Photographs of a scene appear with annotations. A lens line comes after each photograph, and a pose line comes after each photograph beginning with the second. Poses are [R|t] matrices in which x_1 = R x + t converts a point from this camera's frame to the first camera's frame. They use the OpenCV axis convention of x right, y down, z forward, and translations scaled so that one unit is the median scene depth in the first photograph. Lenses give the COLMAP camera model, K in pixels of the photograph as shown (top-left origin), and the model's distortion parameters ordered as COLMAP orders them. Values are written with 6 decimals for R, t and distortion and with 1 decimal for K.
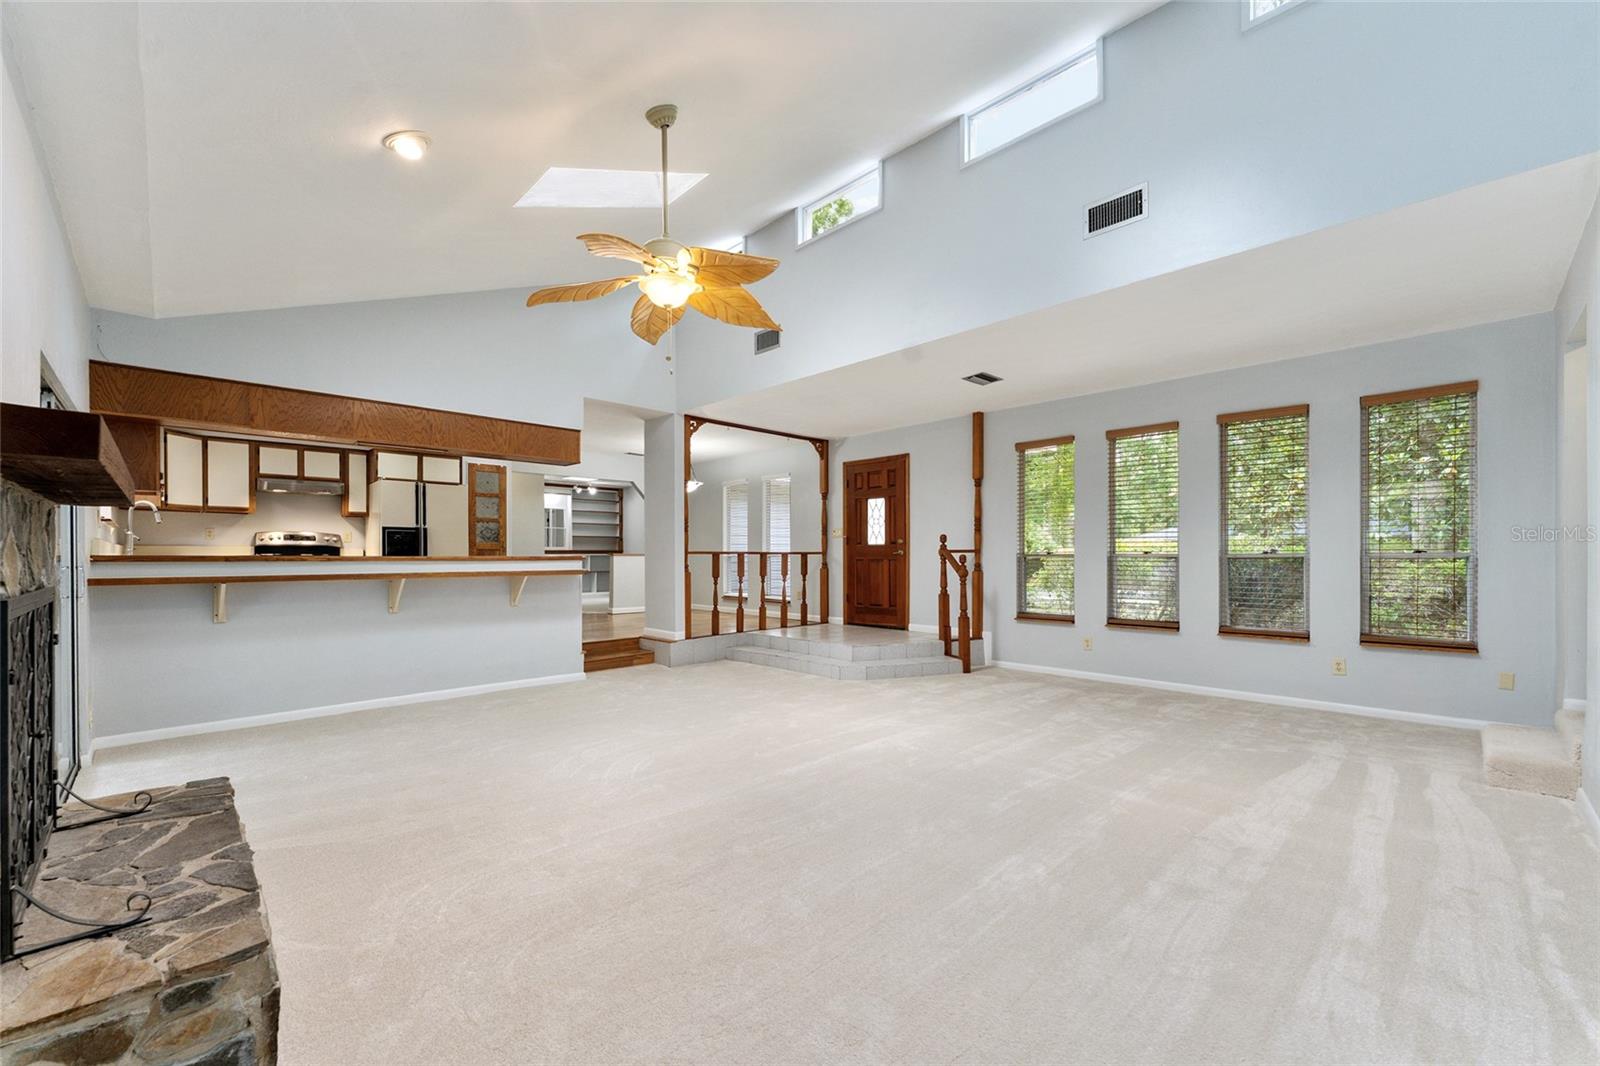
lens RADIAL K [[648.4, 0, 793.2], [0, 648.4, 554.9], [0, 0, 1]] dist [-0.000826, -0.000511]
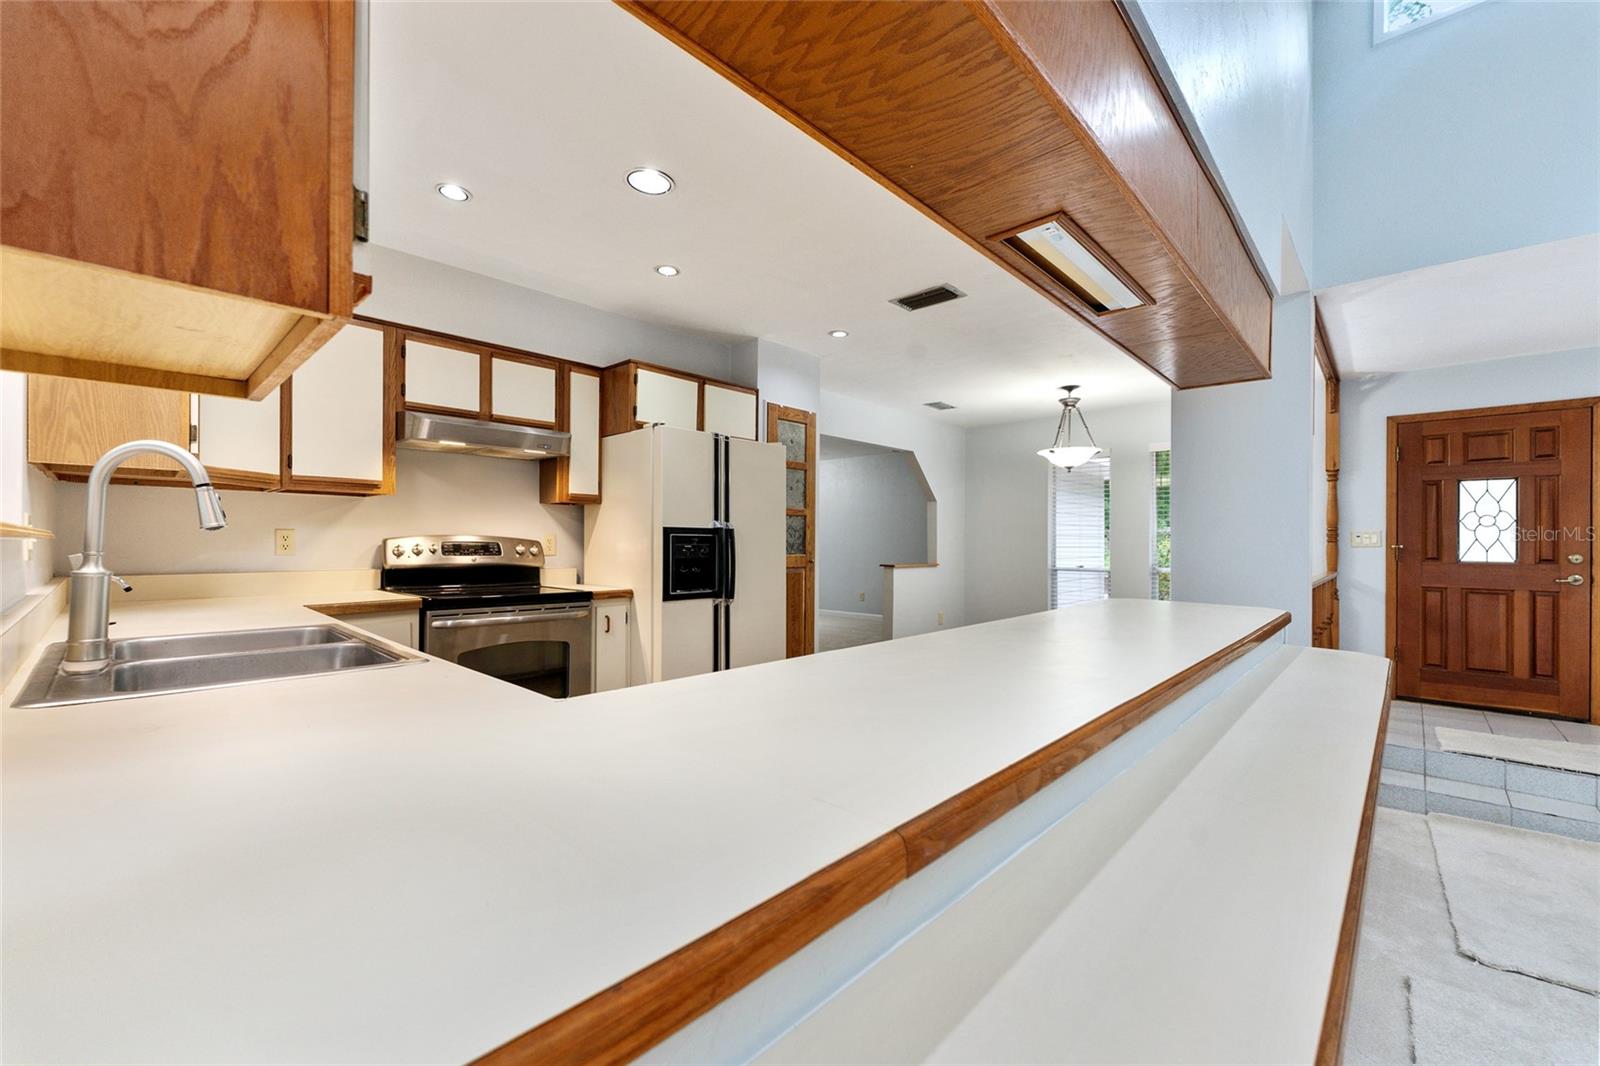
lens RADIAL K [[648.4, 0, 803.8], [0, 648.4, 536.6], [0, 0, 1]] dist [-0.000826, -0.000511]
pose [[0.998612, 0.007658, 0.052102, -0.548265], [-0.007307, 0.999949, -0.006920, -0.033678], [-0.052152, 0.006530, 0.998618, 0.526520]]
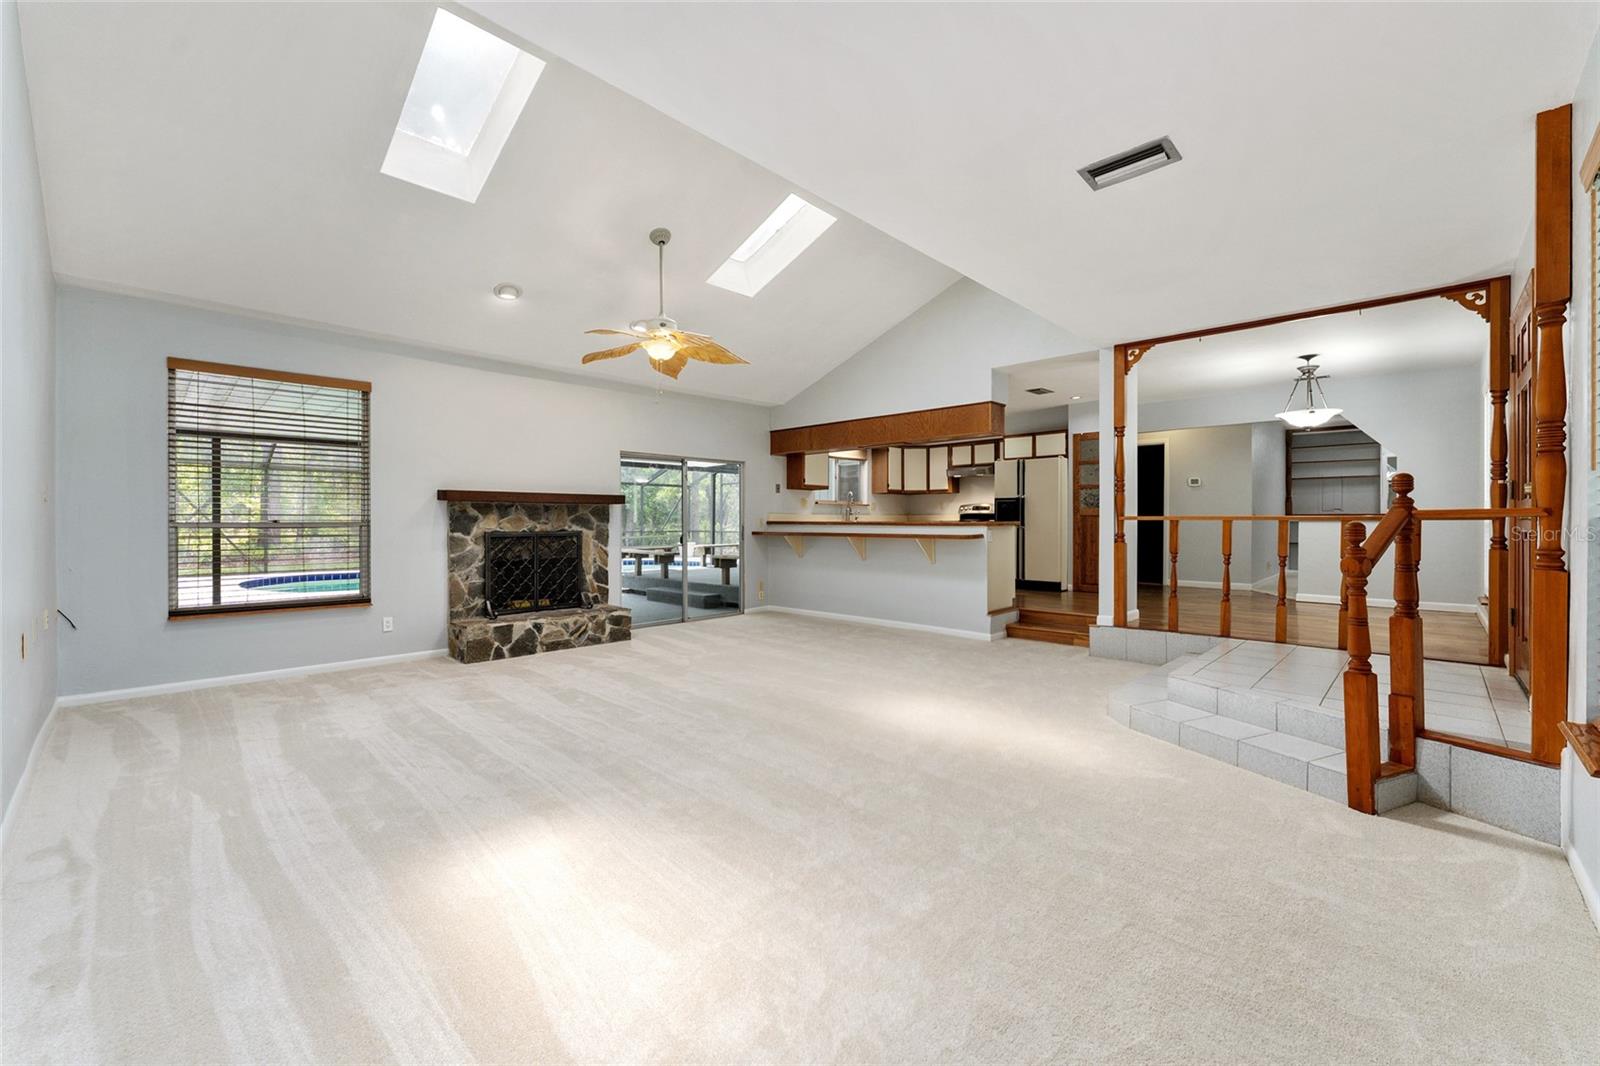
lens RADIAL K [[648.4, 0, 802.8], [0, 648.4, 526.7], [0, 0, 1]] dist [-0.000826, -0.000511]
pose [[0.037830, 0.009891, -0.999235, 0.603178], [0.002068, 0.999948, 0.009977, -0.001881], [0.999282, -0.002444, 0.037808, 0.567589]]
